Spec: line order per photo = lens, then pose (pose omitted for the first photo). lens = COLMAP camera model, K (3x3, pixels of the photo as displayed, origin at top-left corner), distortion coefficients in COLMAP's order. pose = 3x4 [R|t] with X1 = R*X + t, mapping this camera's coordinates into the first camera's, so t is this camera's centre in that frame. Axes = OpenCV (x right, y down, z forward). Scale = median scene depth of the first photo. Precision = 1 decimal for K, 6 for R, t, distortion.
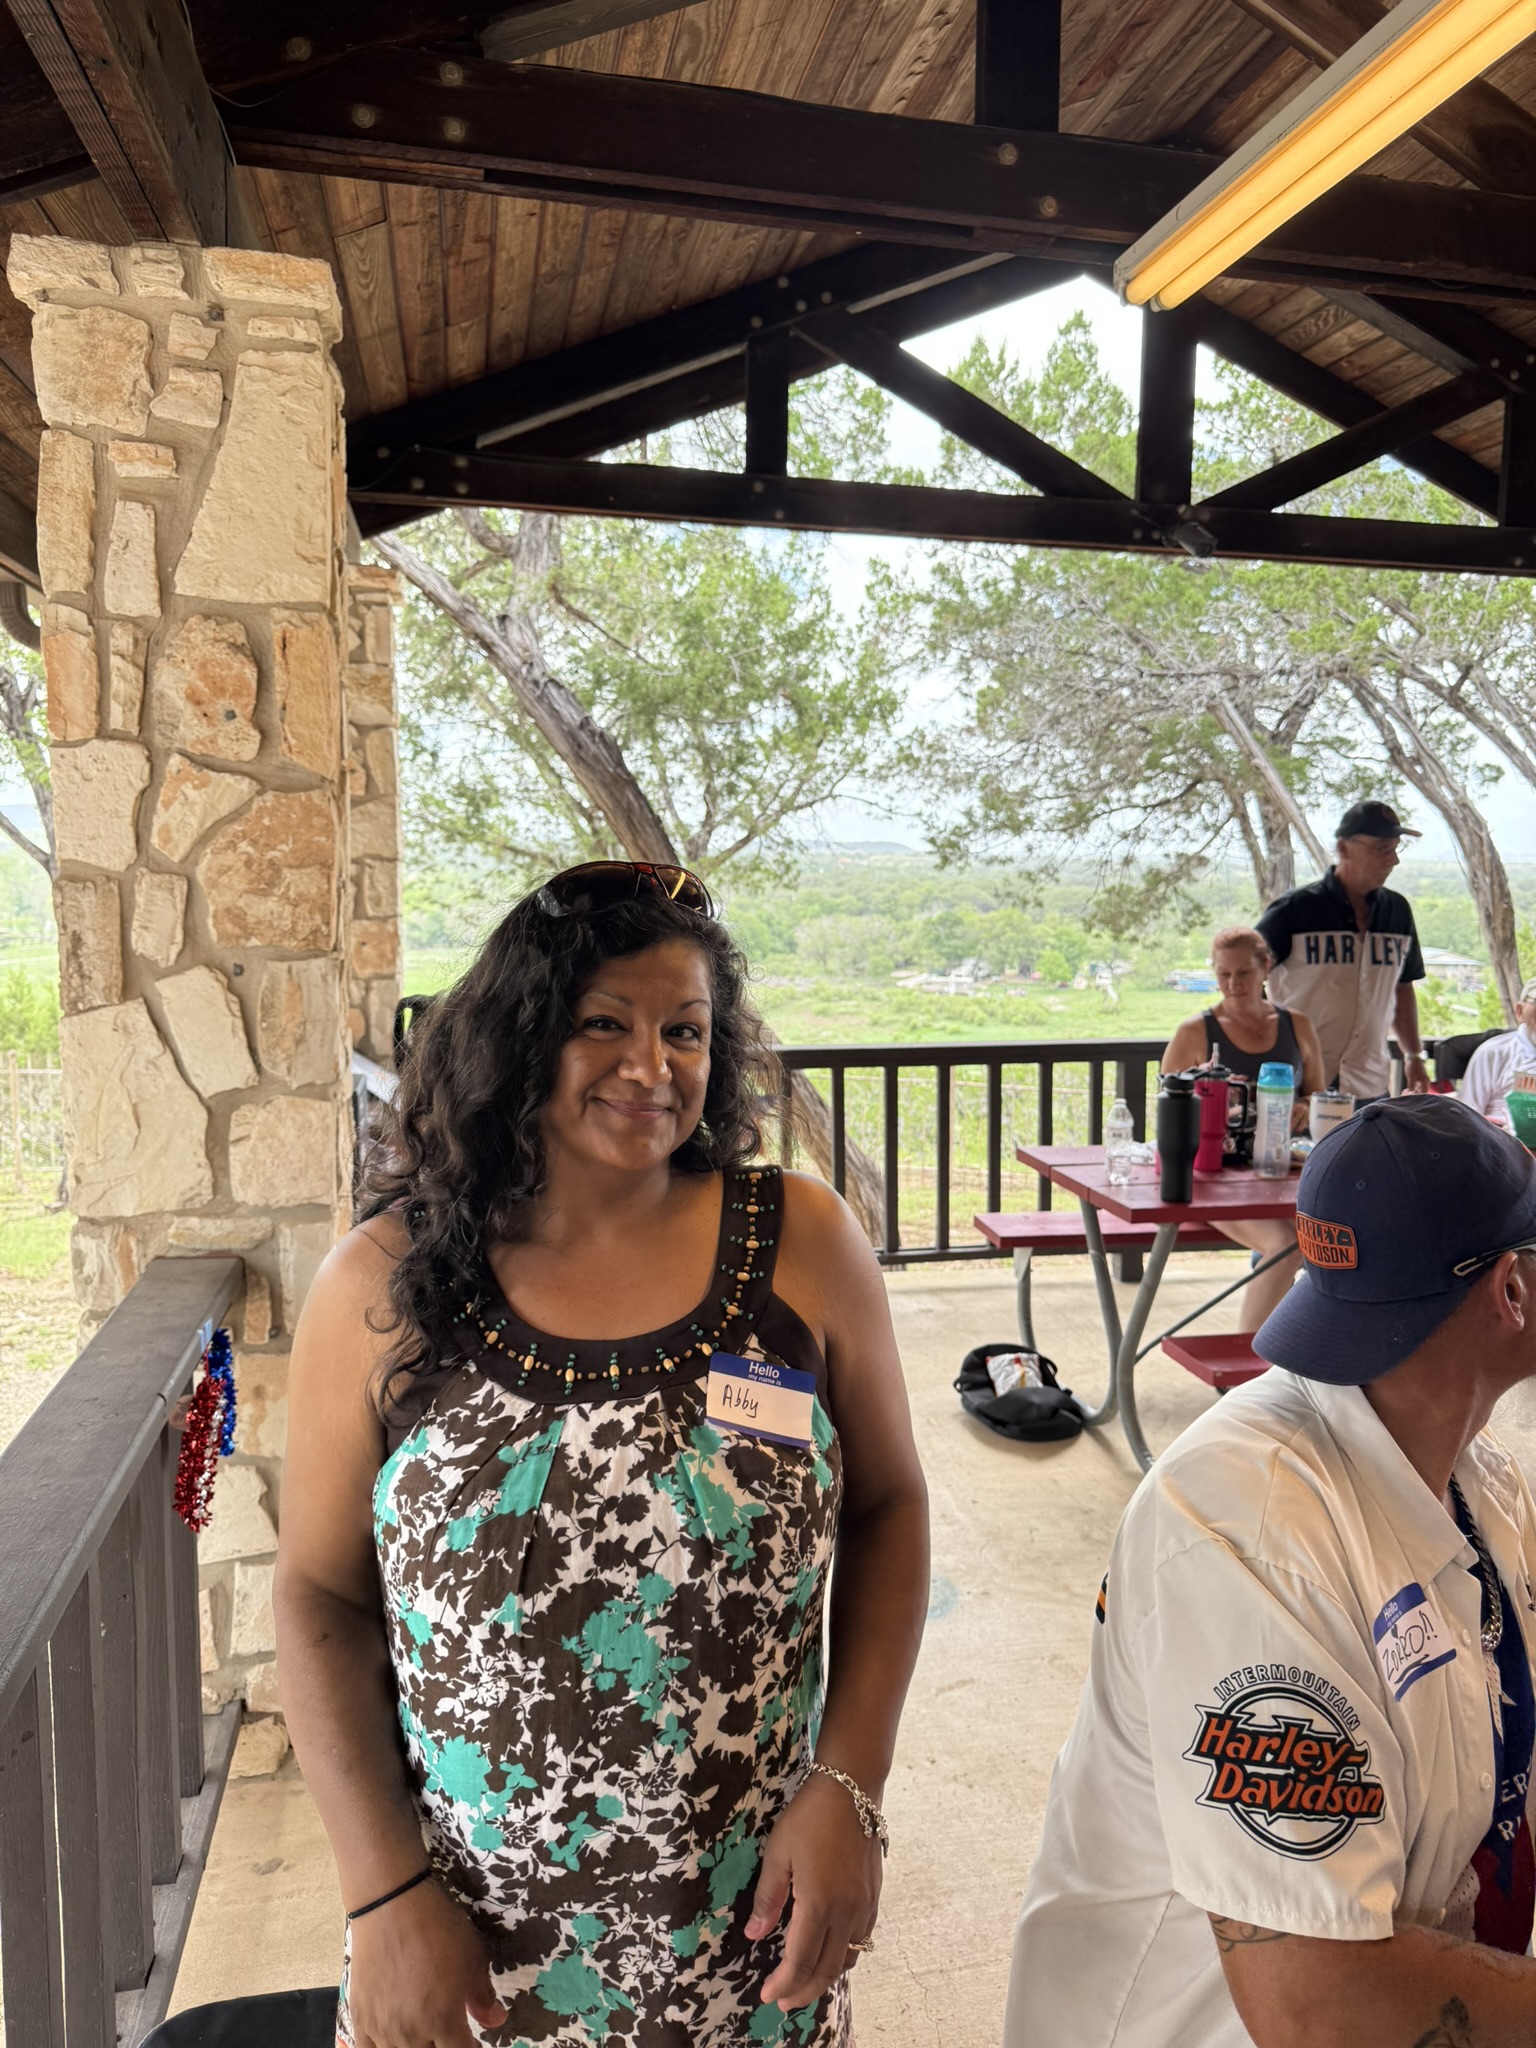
lens RADIAL K [[1443.6, 0, 772.9], [0, 1443.6, 1049.2], [0, 0, 1]] dist [0.044032, -0.064026]
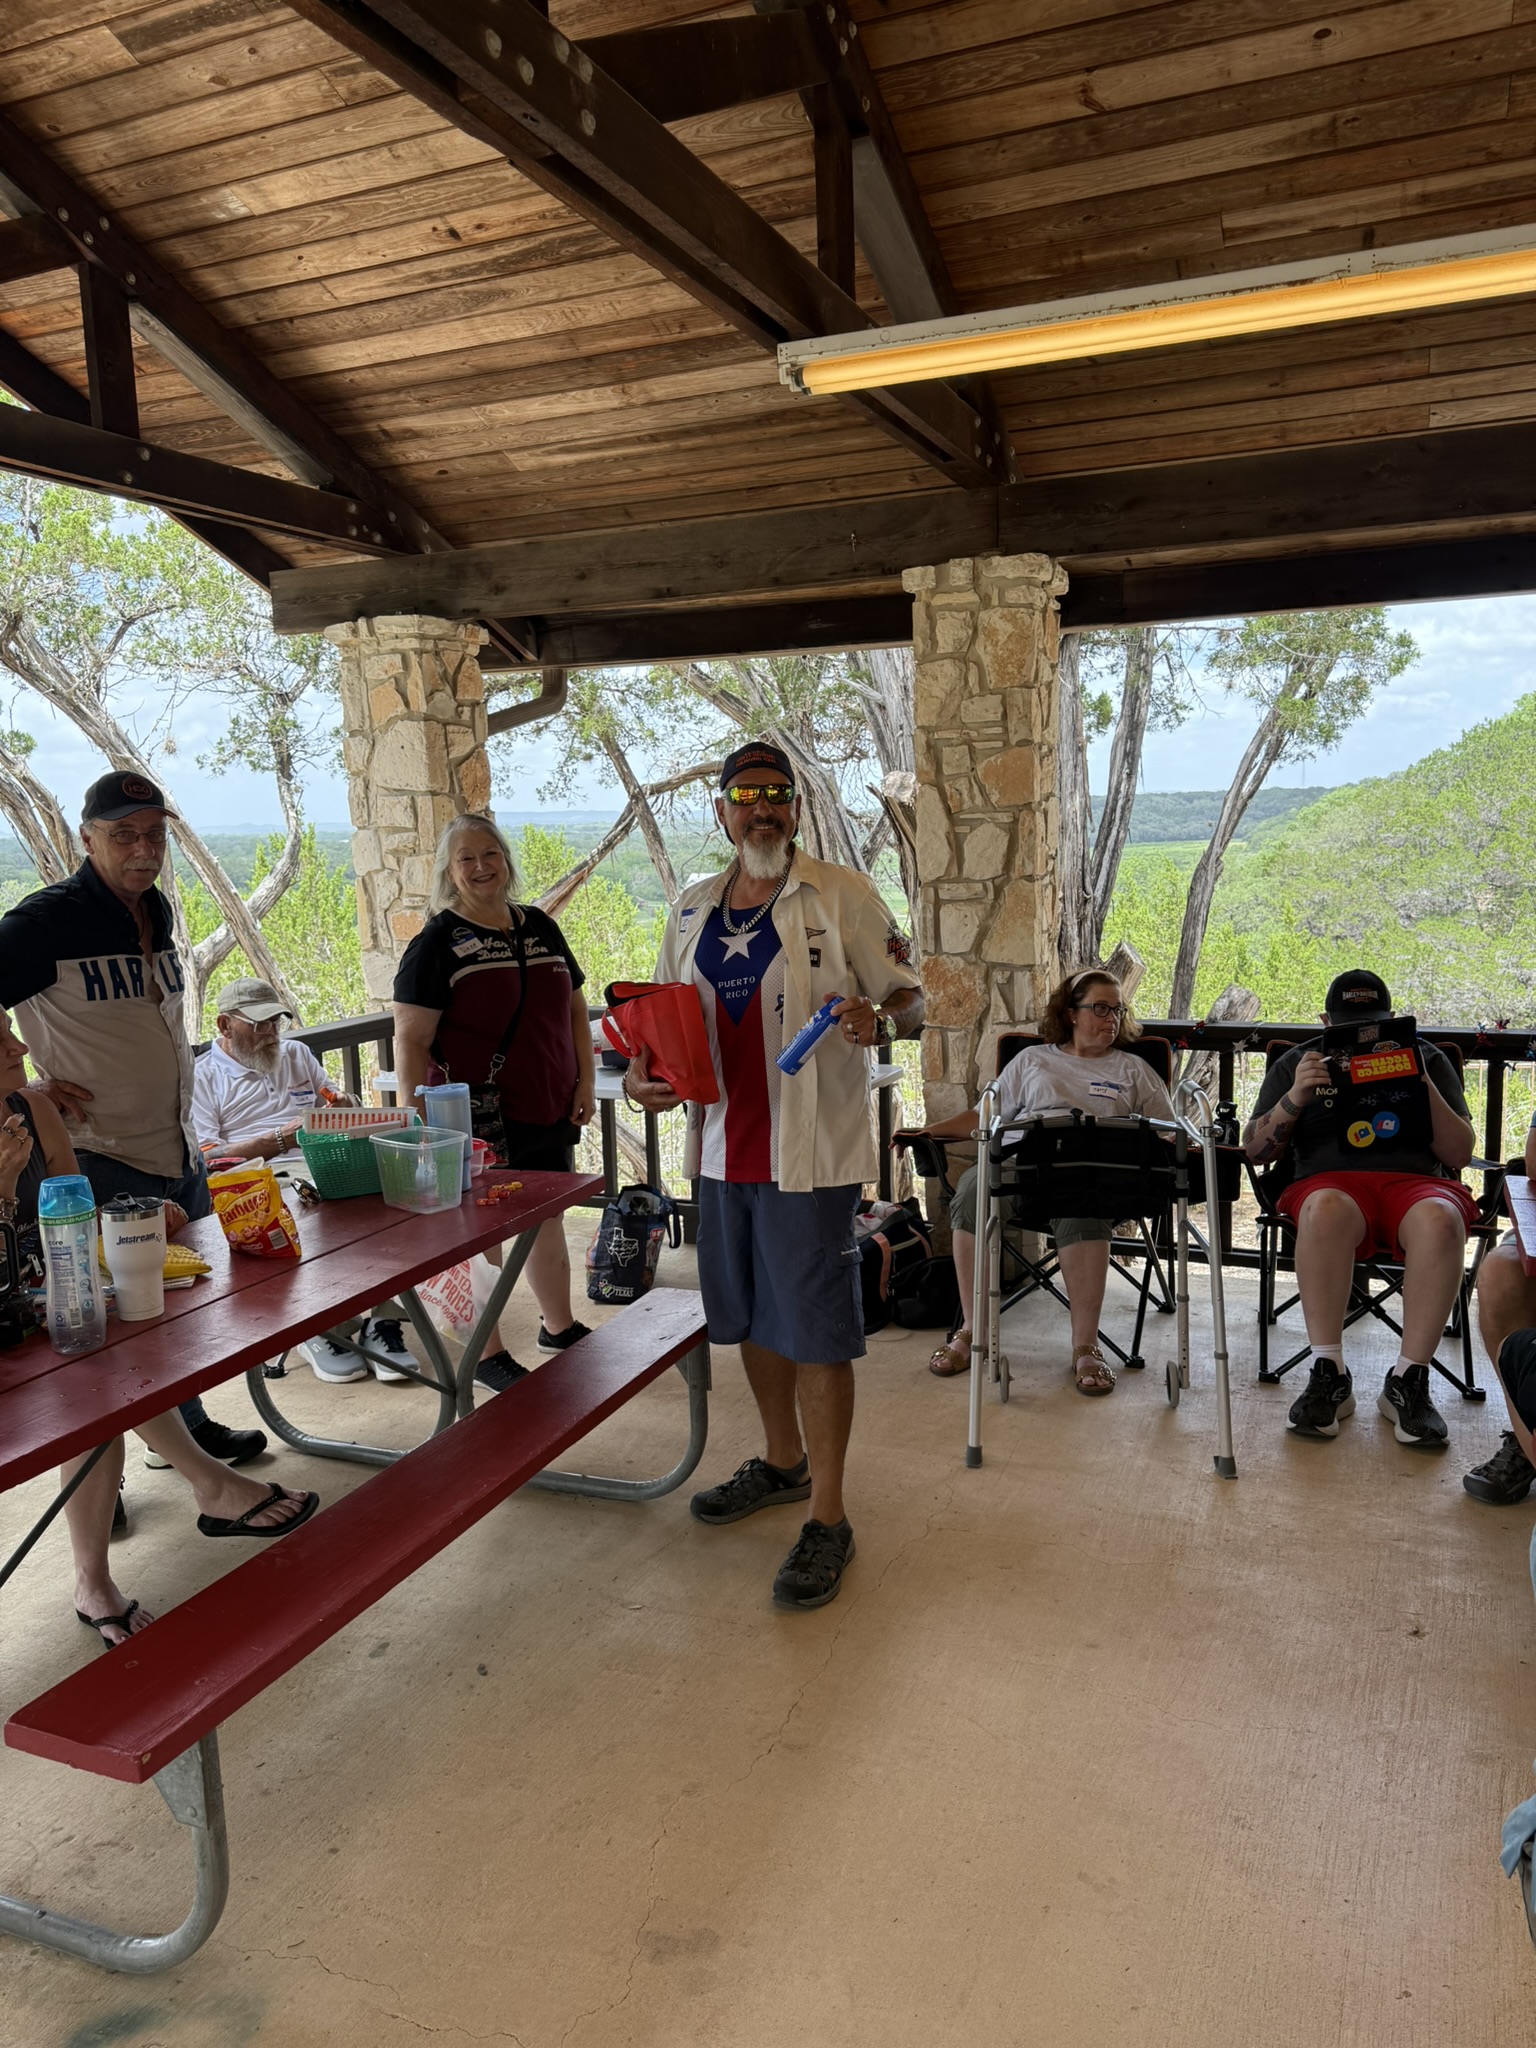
lens RADIAL K [[1446.7, 0, 775.5], [0, 1446.7, 1057.8], [0, 0, 1]] dist [0.026678, -0.037149]
pose [[0.564821, -0.155640, 0.810403, 0.002116], [0.138590, 0.985995, 0.092771, -0.023114], [-0.813493, 0.059915, 0.578481, 0.151498]]
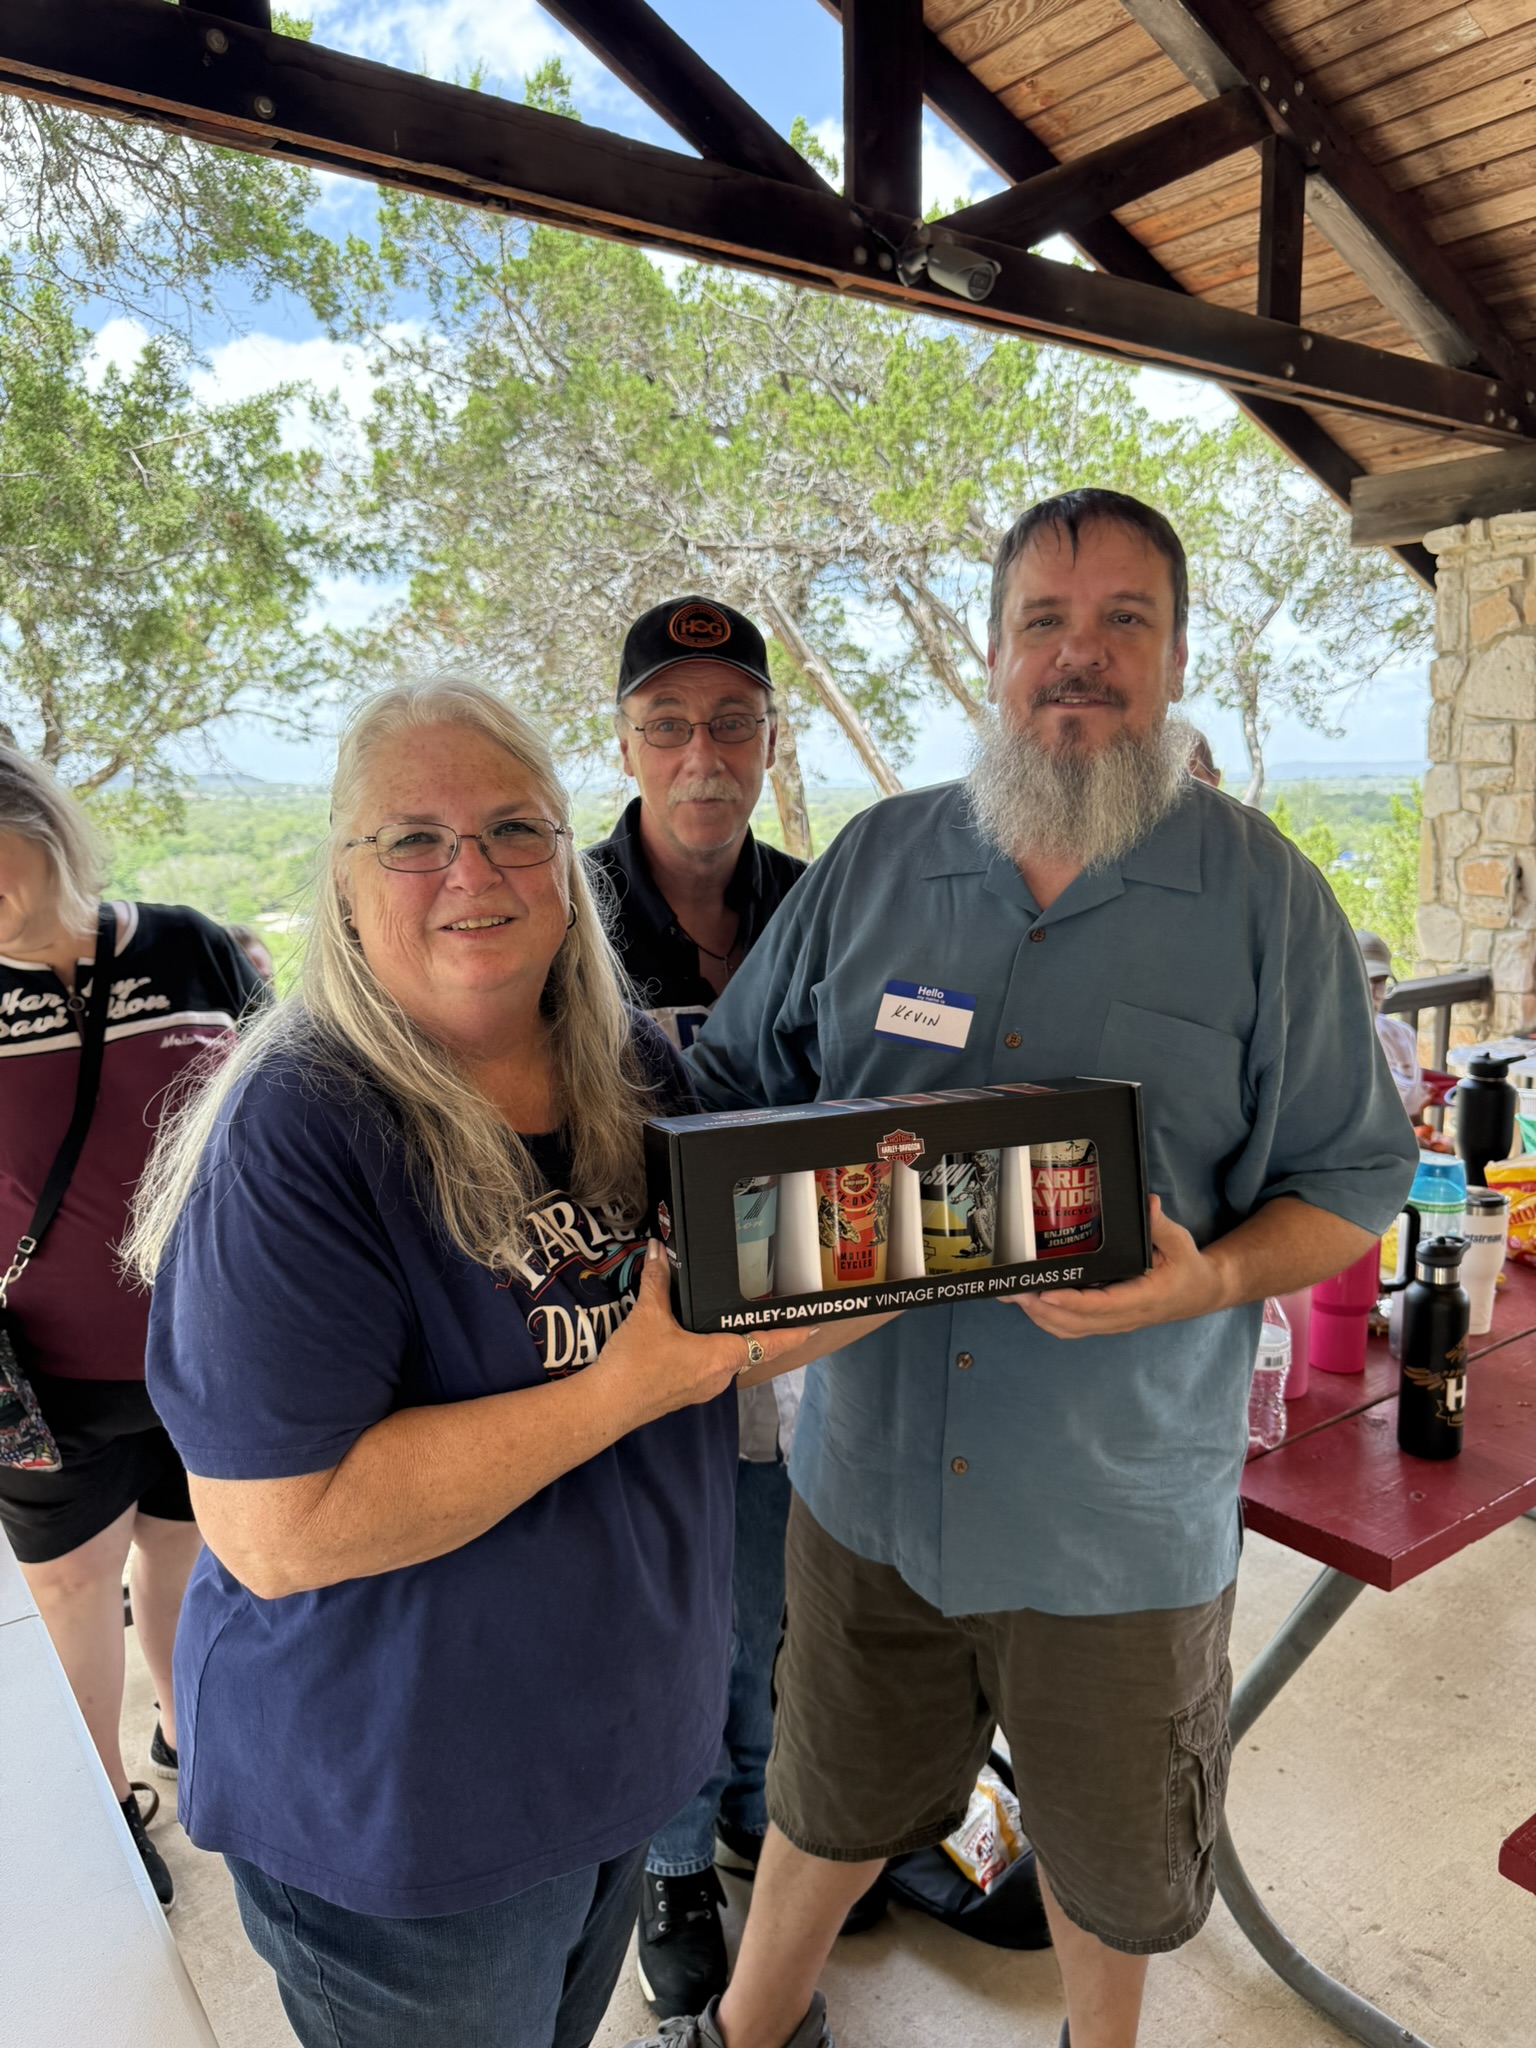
lens RADIAL K [[1465.6, 0, 780.3], [0, 1465.6, 1028.6], [0, 0, 1]] dist [-0.003521, -0.005380]
pose [[0.909938, -0.086813, 0.405558, -0.034842], [0.074266, 0.996149, 0.046605, -0.032392], [-0.408042, -0.012288, 0.912881, 0.253816]]
